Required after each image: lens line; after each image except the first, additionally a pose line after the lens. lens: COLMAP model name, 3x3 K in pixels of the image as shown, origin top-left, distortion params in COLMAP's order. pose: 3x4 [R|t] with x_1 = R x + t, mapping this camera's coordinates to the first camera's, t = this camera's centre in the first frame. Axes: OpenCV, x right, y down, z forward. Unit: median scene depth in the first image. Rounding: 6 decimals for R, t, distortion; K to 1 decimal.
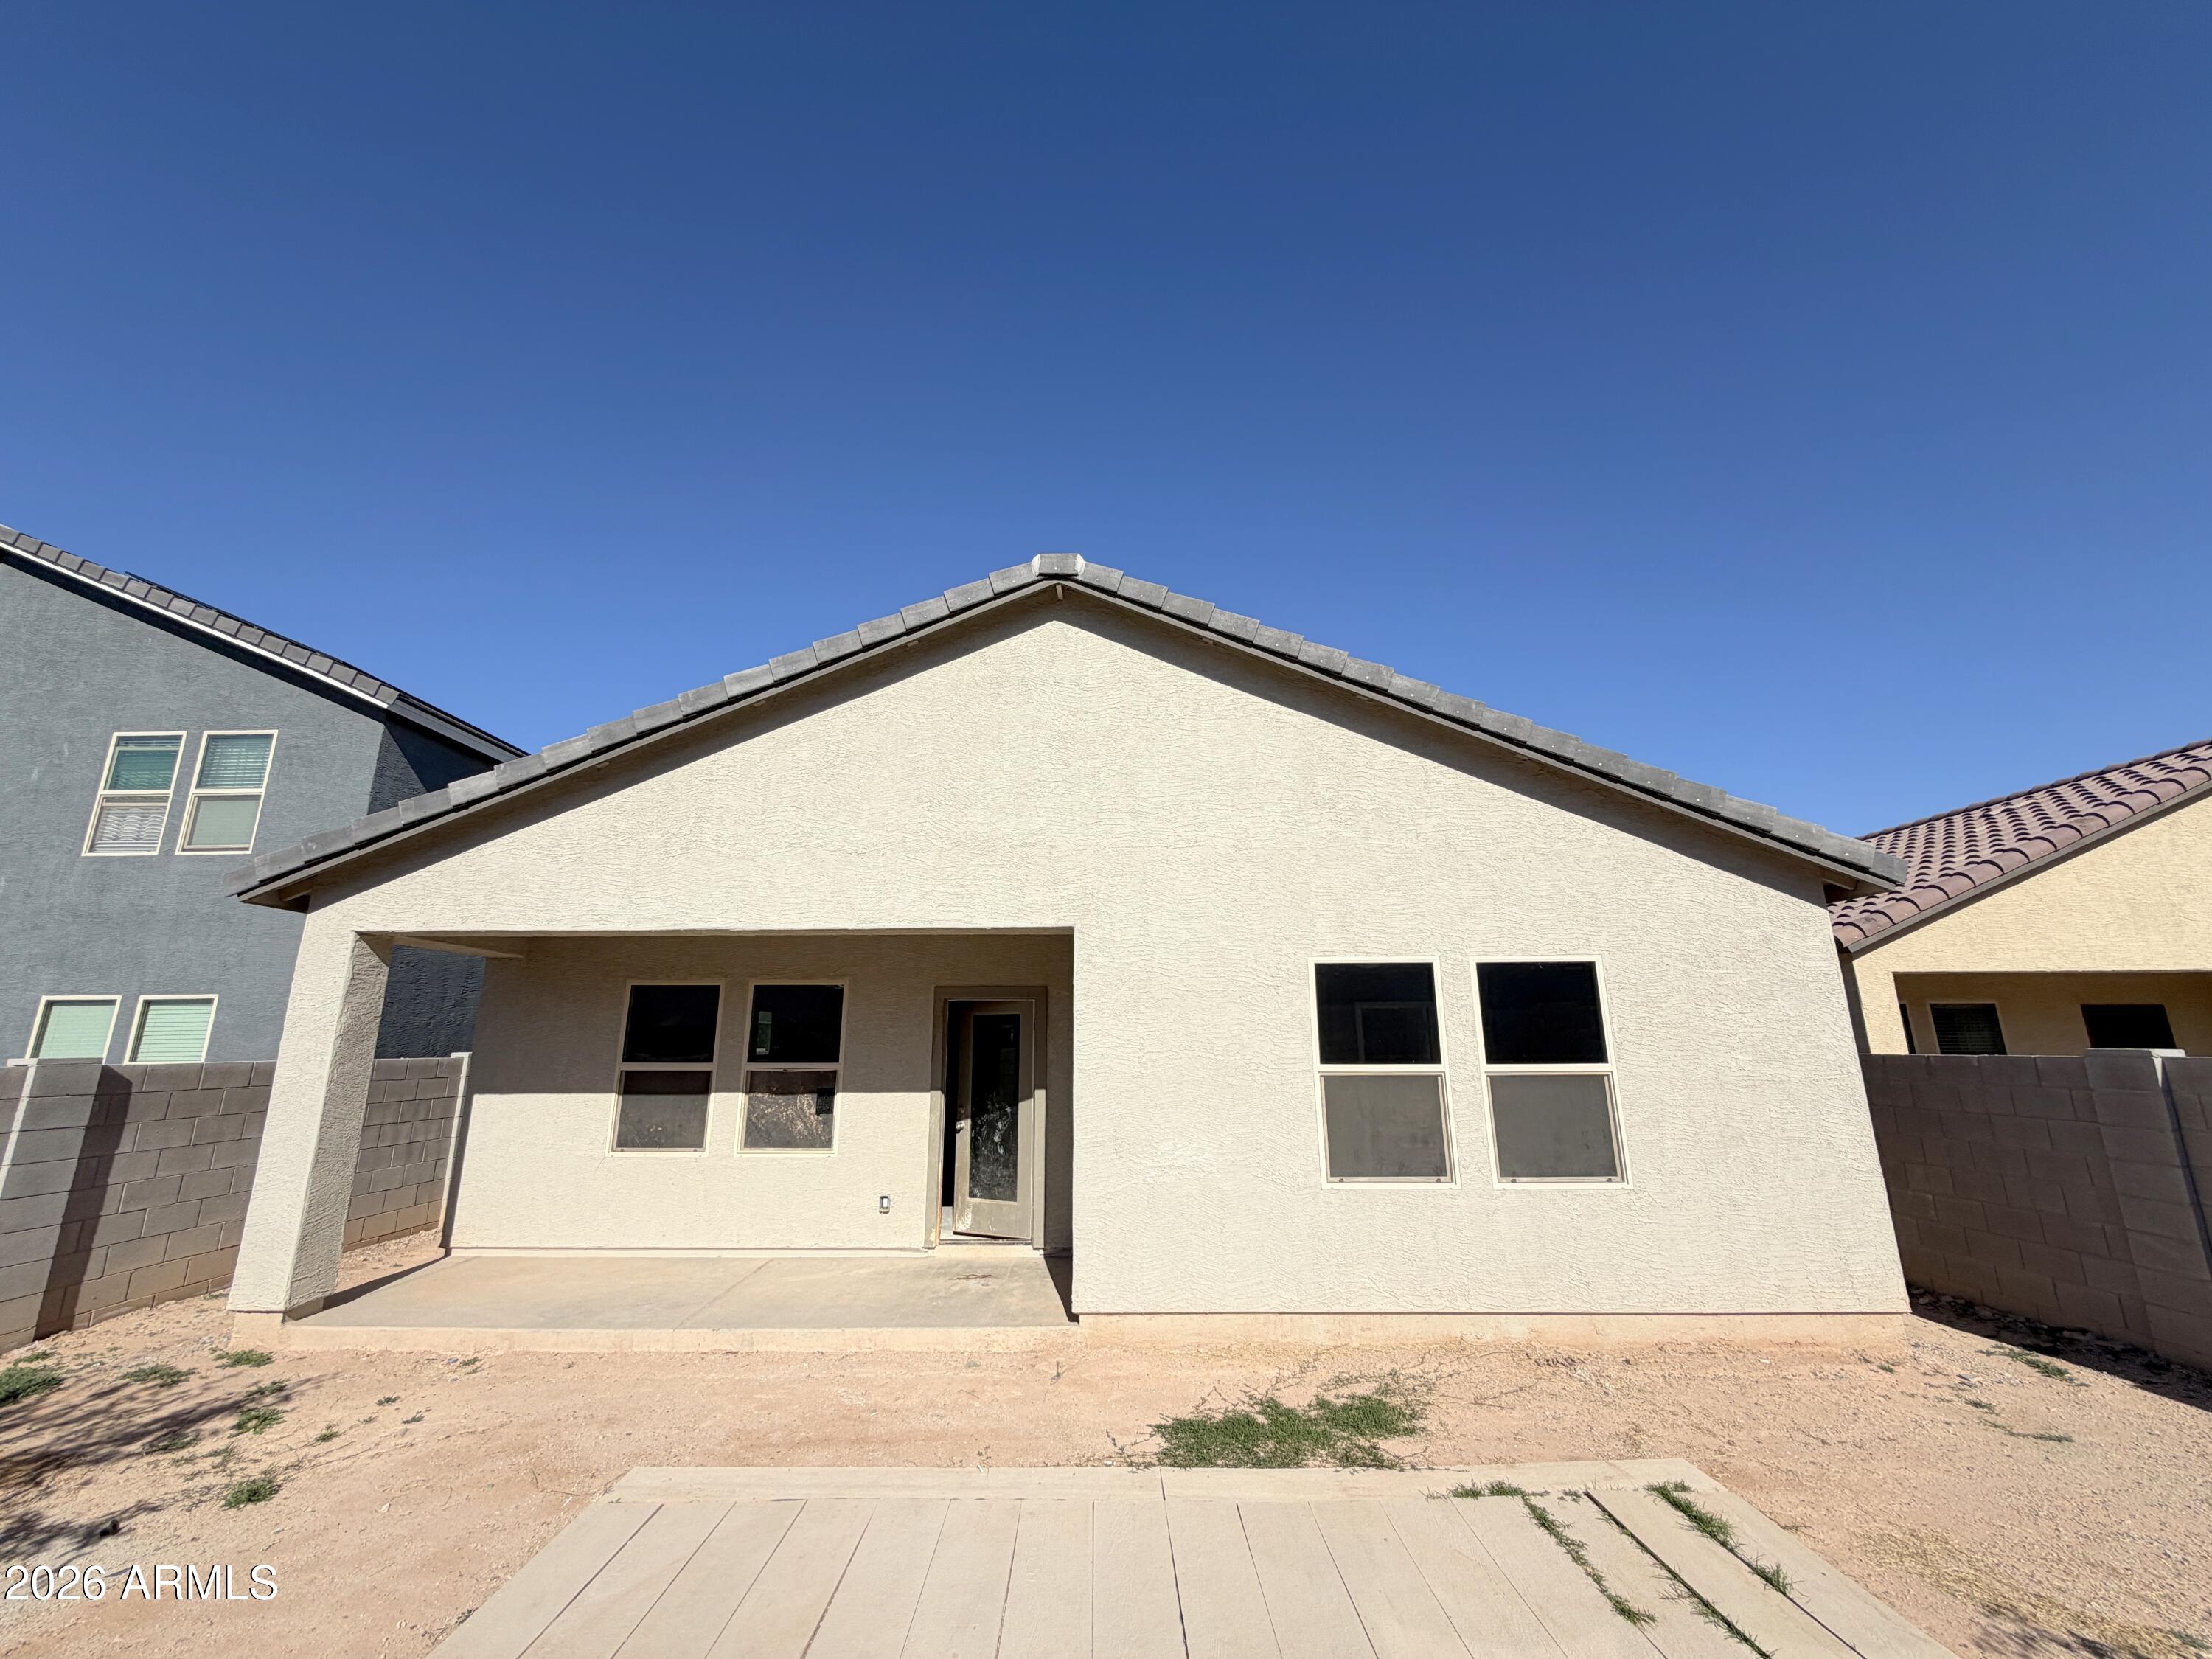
lens RADIAL K [[881.4, 0, 1091.7], [0, 881.4, 837.2], [0, 0, 1]] dist [0.000184, -0.000047]
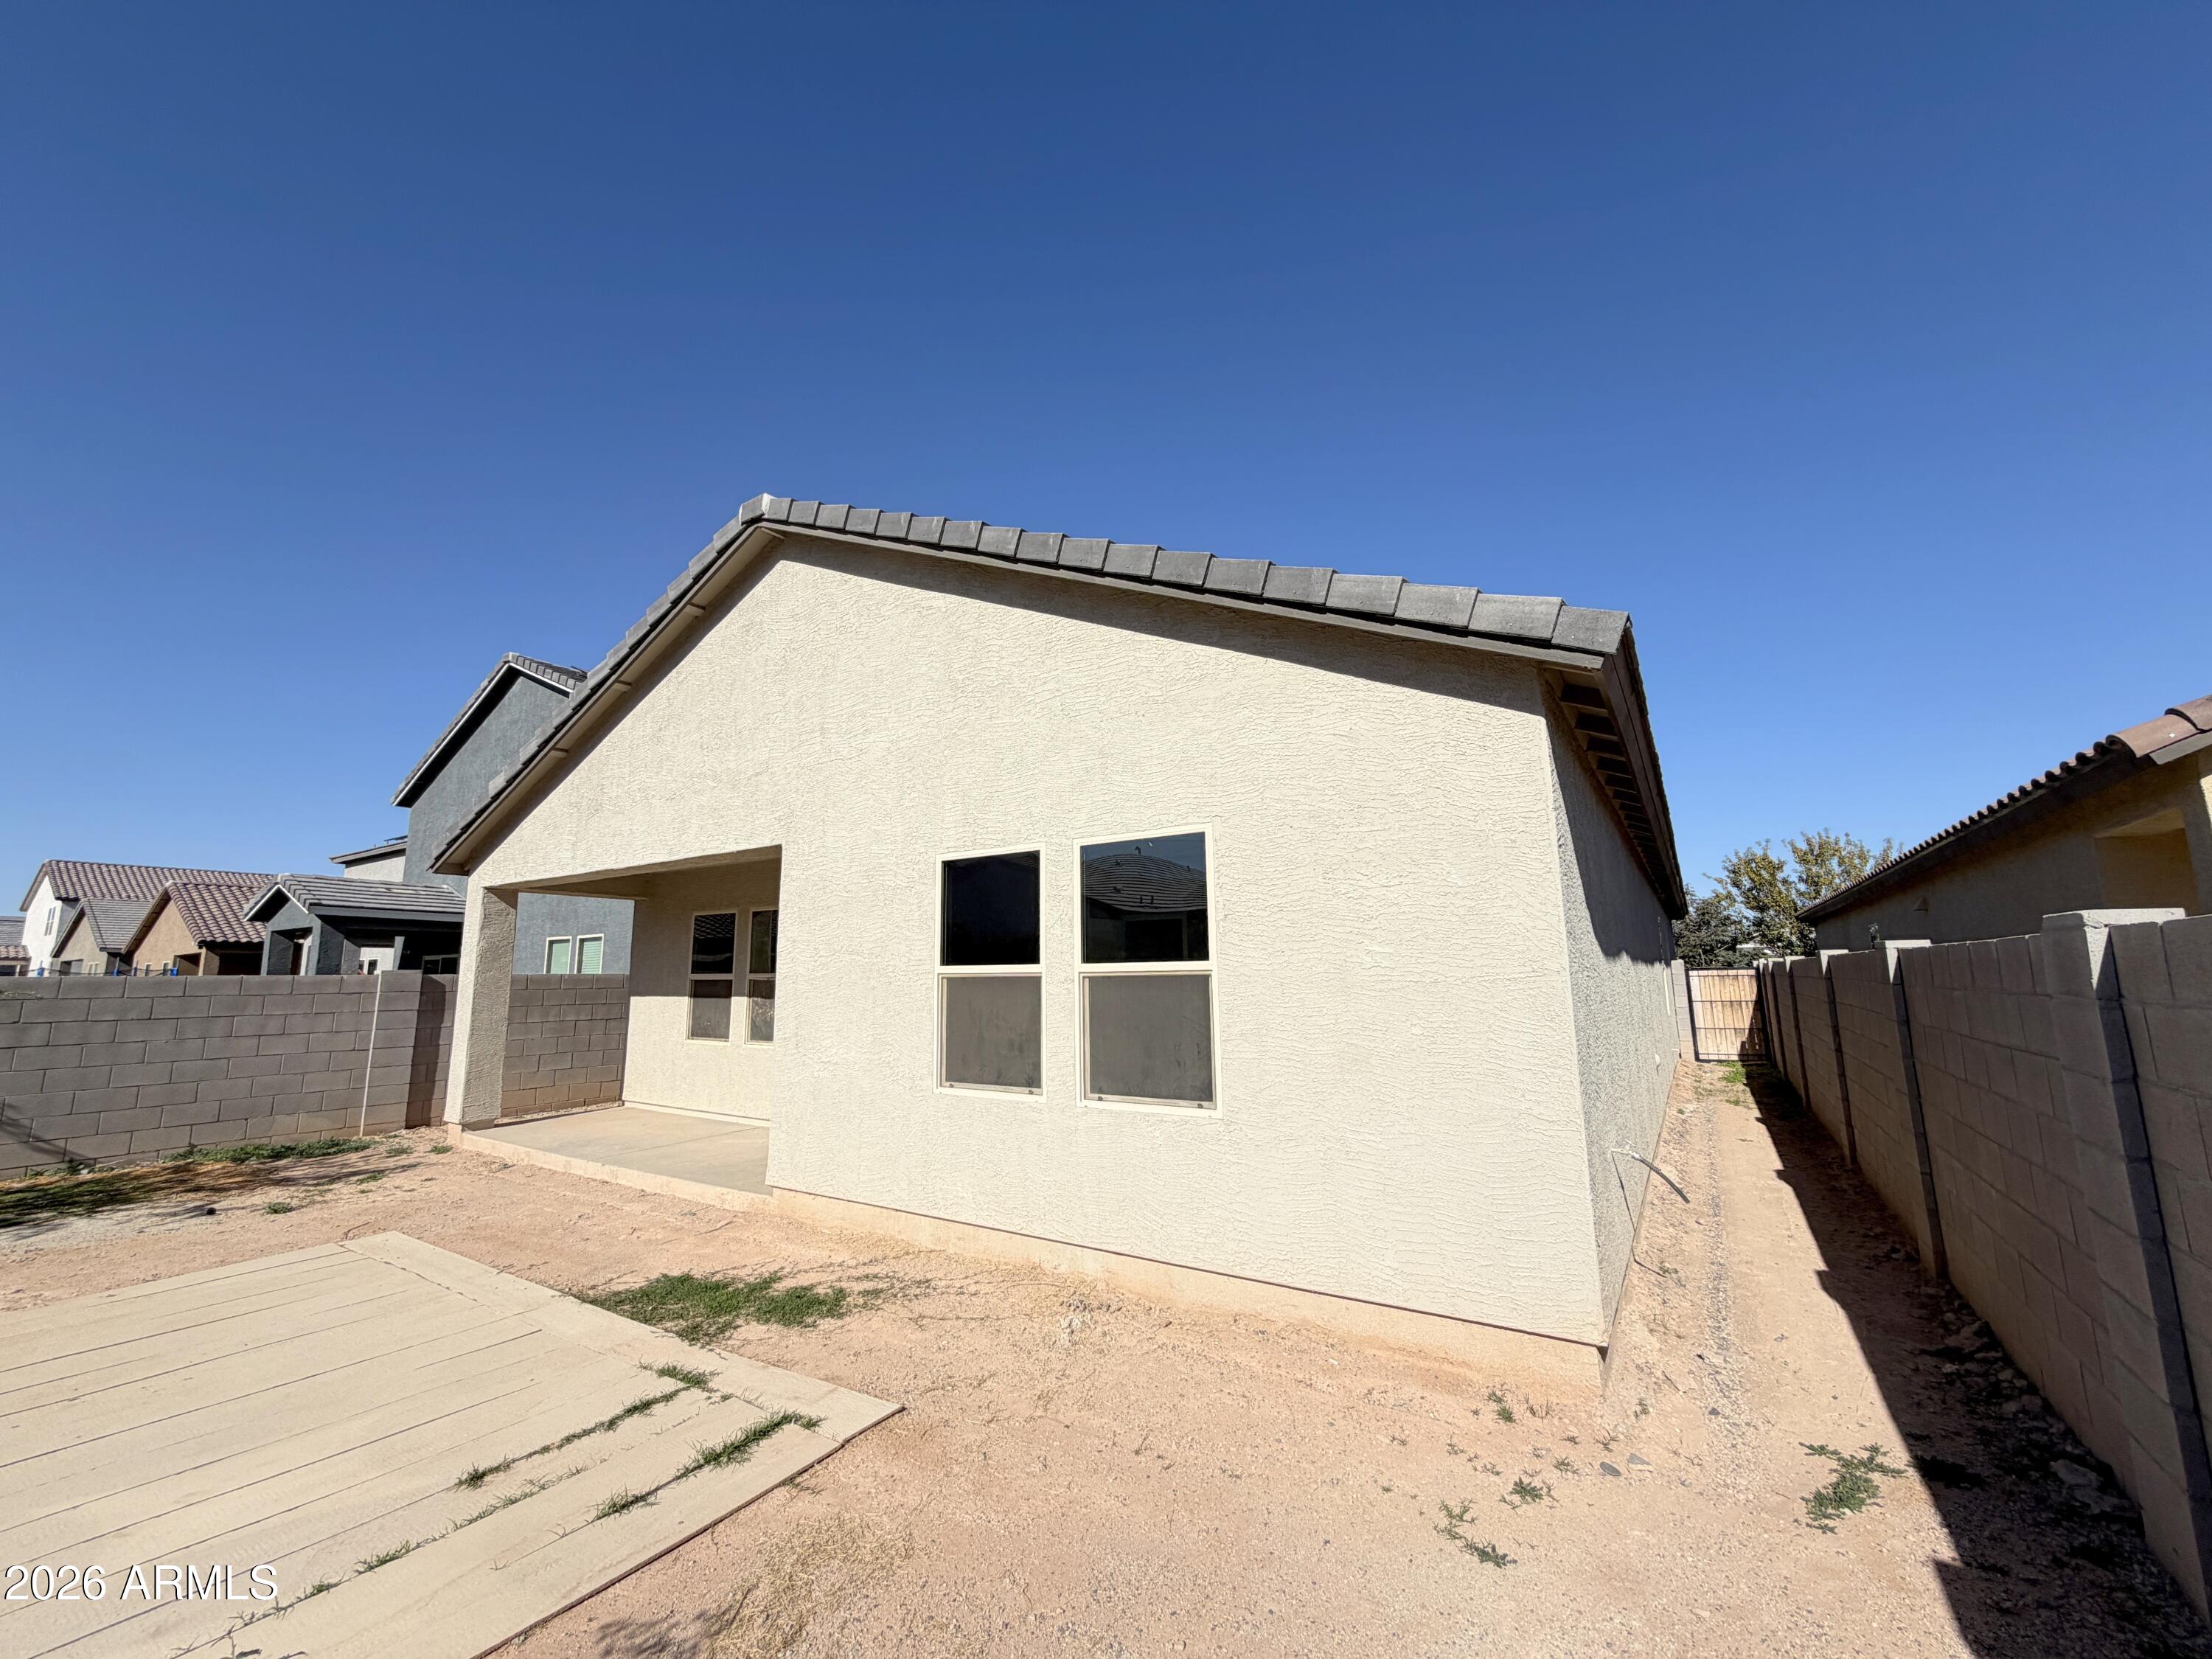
lens RADIAL K [[881.4, 0, 1091.7], [0, 881.4, 837.2], [0, 0, 1]] dist [0.000184, -0.000047]
pose [[0.838646, -0.088921, -0.537369, 0.874552], [0.130773, 0.990598, 0.040172, 0.098413], [0.528745, -0.103964, 0.842390, 0.285514]]
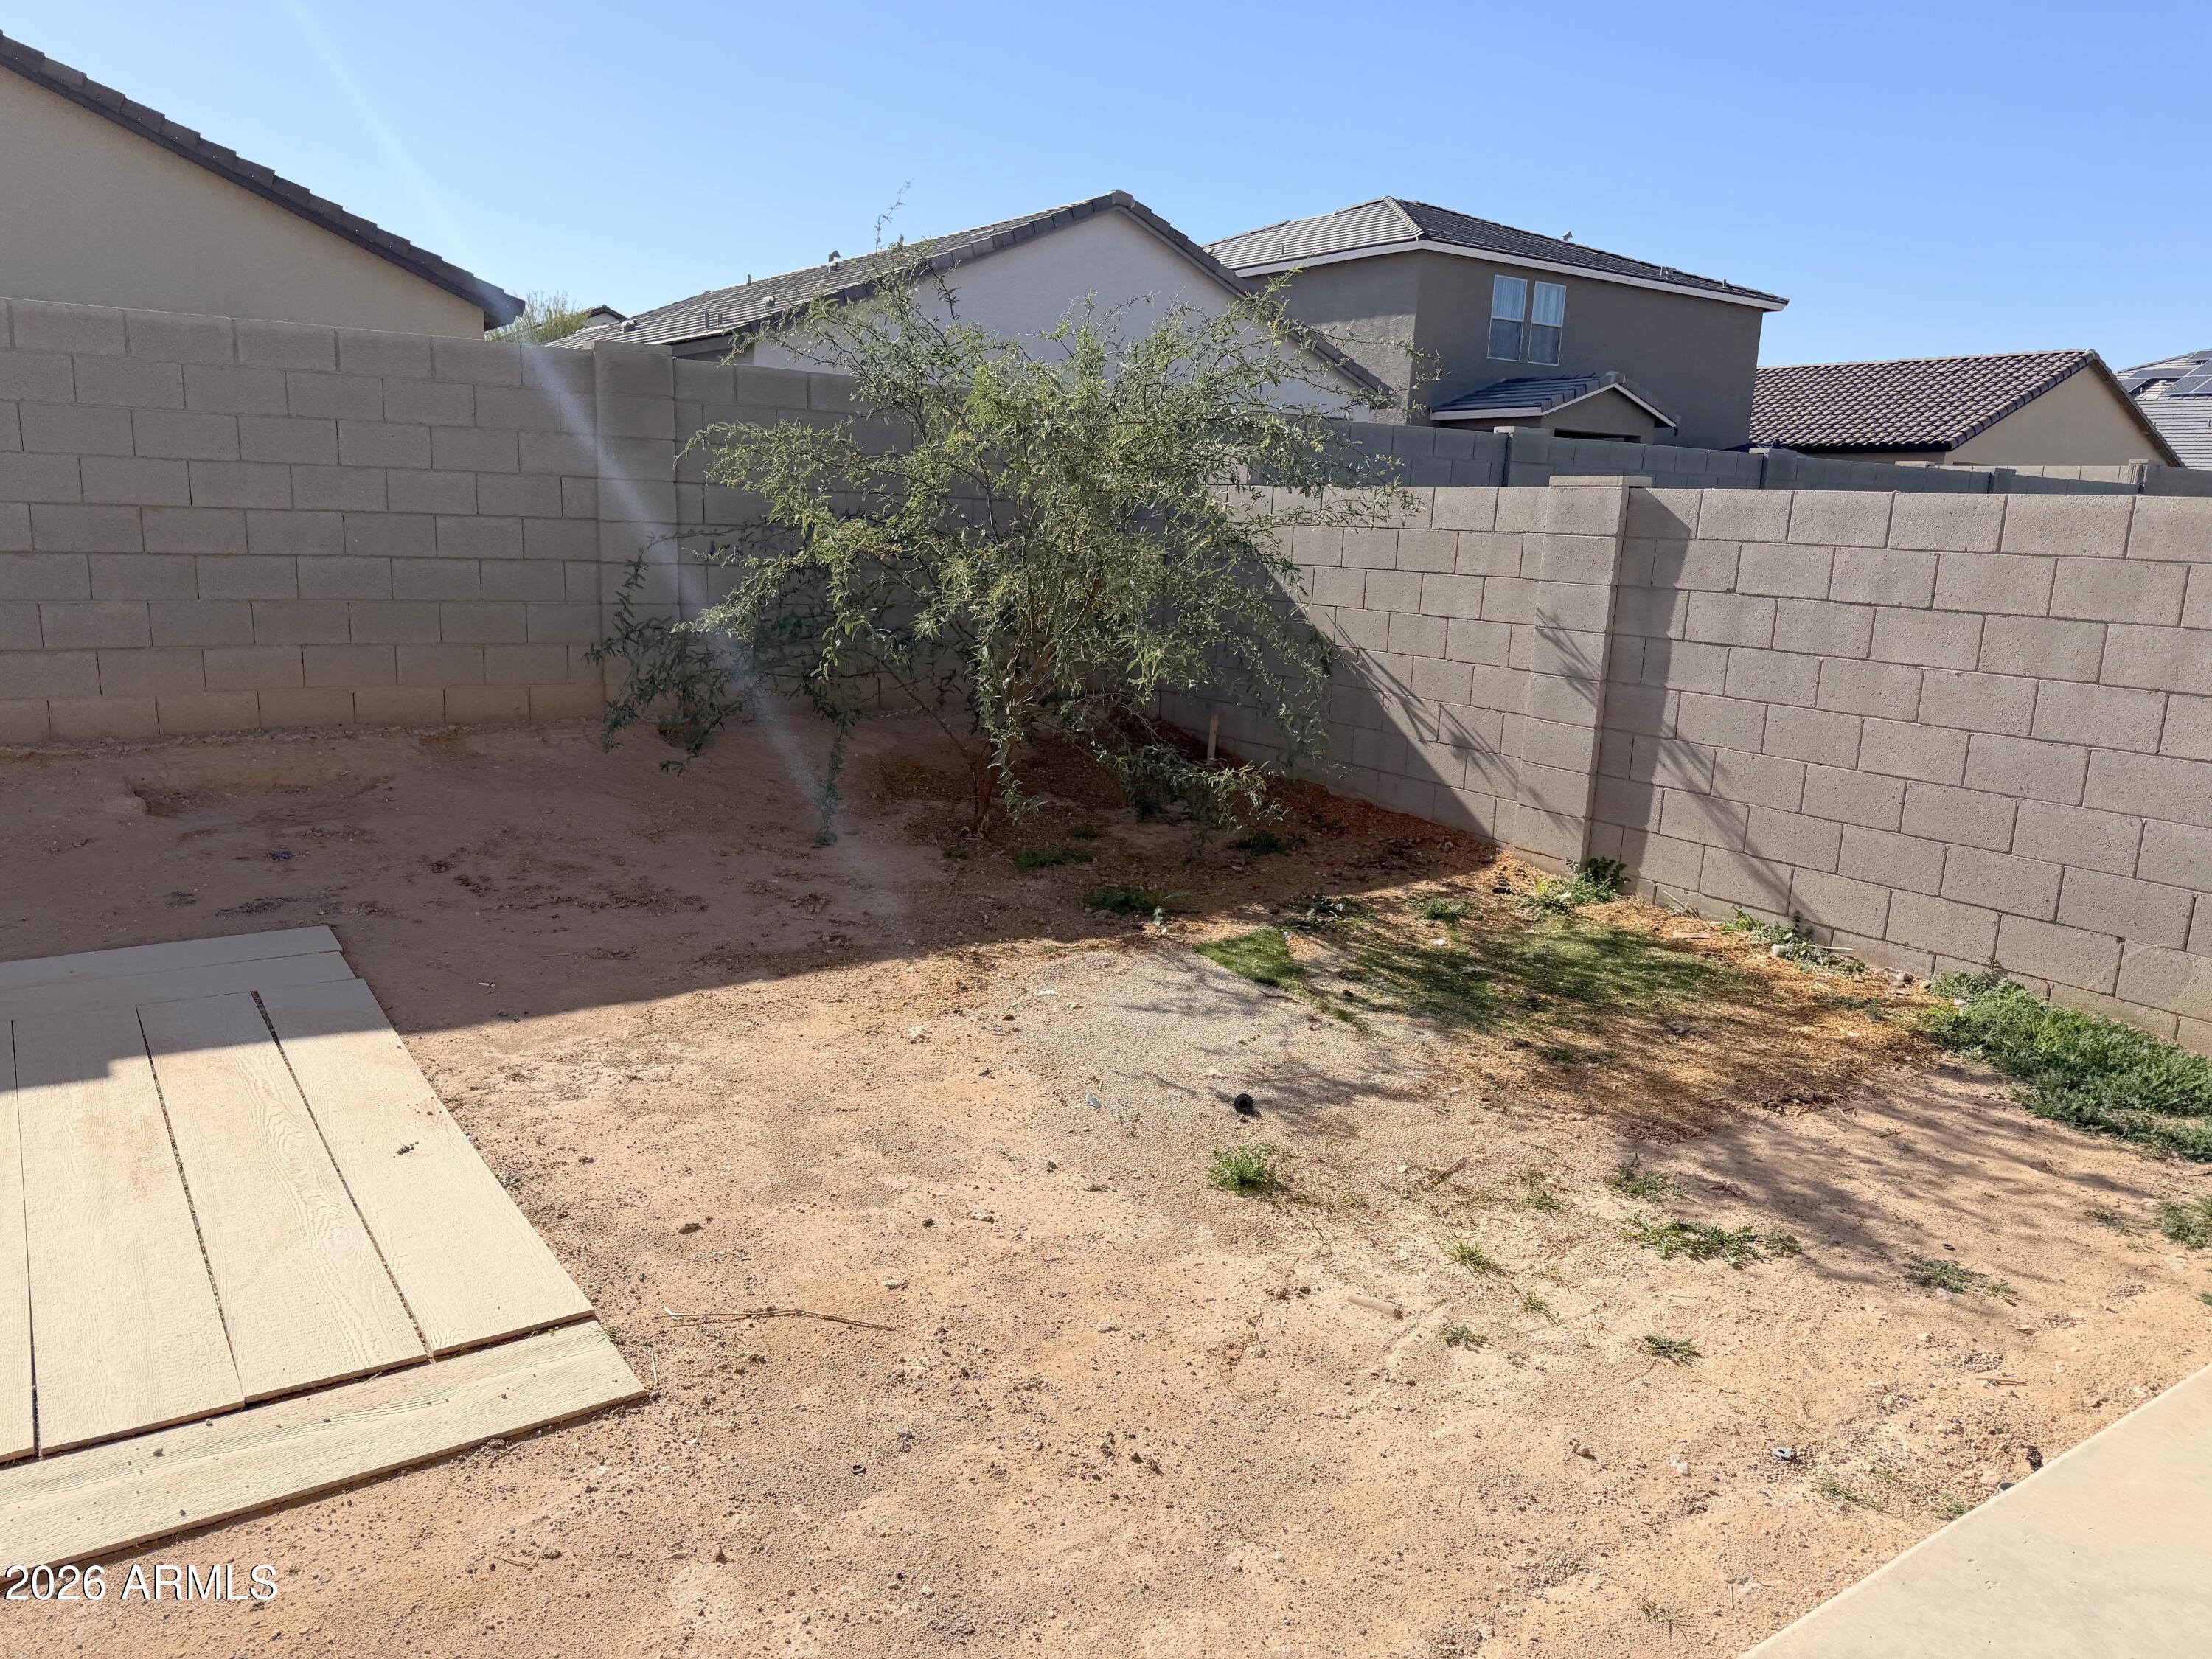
lens RADIAL K [[1567.6, 0, 1106.4], [0, 1567.6, 833.9], [0, 0, 1]] dist [-0.002672, -0.003404]
pose [[-0.815331, 0.093139, -0.571455, -0.202307], [0.098952, 0.994871, 0.020969, 0.309668], [0.570477, -0.039449, -0.820365, 1.119392]]
